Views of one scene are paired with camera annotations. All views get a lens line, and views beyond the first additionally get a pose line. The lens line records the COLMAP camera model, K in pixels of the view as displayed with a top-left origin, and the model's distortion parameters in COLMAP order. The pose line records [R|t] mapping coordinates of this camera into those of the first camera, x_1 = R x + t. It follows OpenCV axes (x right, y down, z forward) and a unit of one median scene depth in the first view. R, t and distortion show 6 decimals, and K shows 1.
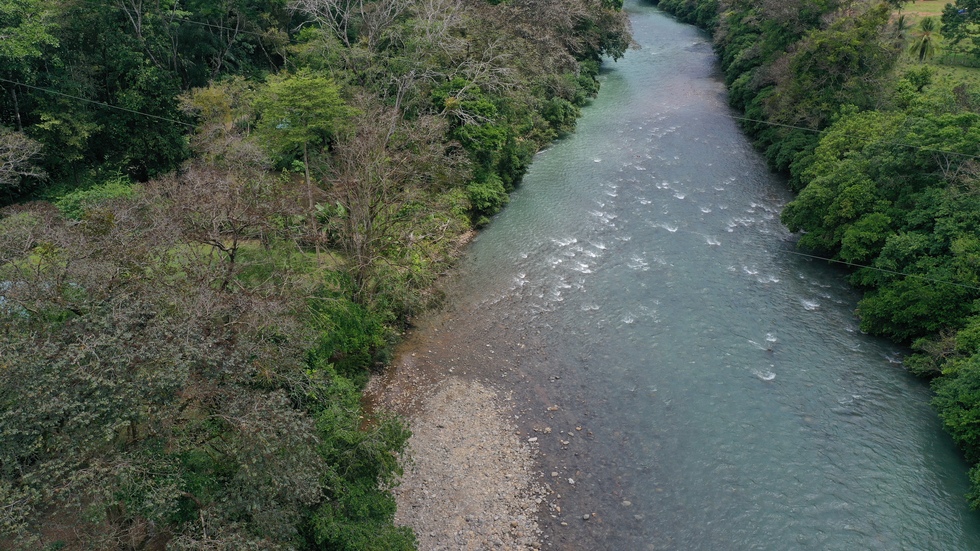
lens RADIAL K [[765.1, 0, 490.0], [0, 765.1, 275.5], [0, 0, 1]] dist [0.001846, -0.002027]
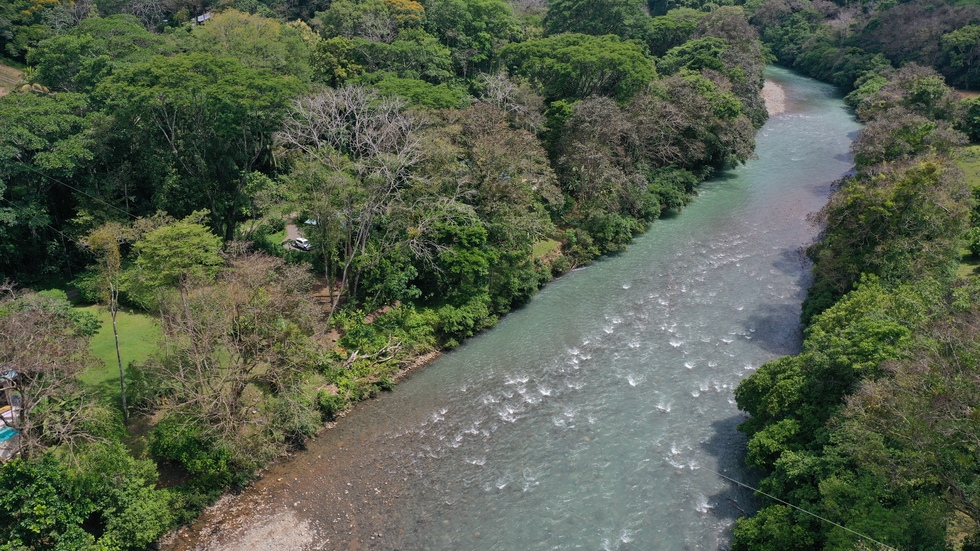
lens RADIAL K [[766.9, 0, 488.0], [0, 766.9, 276.4], [0, 0, 1]] dist [-0.003430, -0.003693]
pose [[0.949709, 0.125495, -0.286887, 0.333051], [-0.143311, 0.988791, -0.041882, -0.129684], [0.278416, 0.080889, 0.957048, 0.027890]]
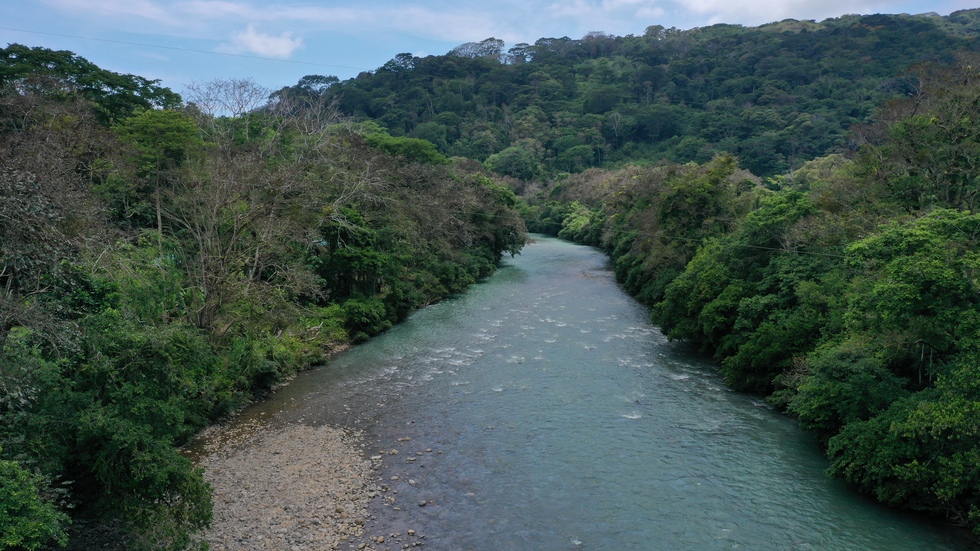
lens RADIAL K [[766.9, 0, 488.0], [0, 766.9, 276.4], [0, 0, 1]] dist [-0.003430, -0.003693]
pose [[0.995744, -0.003883, 0.092084, 0.065366], [0.034593, 0.941816, -0.334345, 0.199512], [-0.085428, 0.336107, 0.937941, 0.035701]]
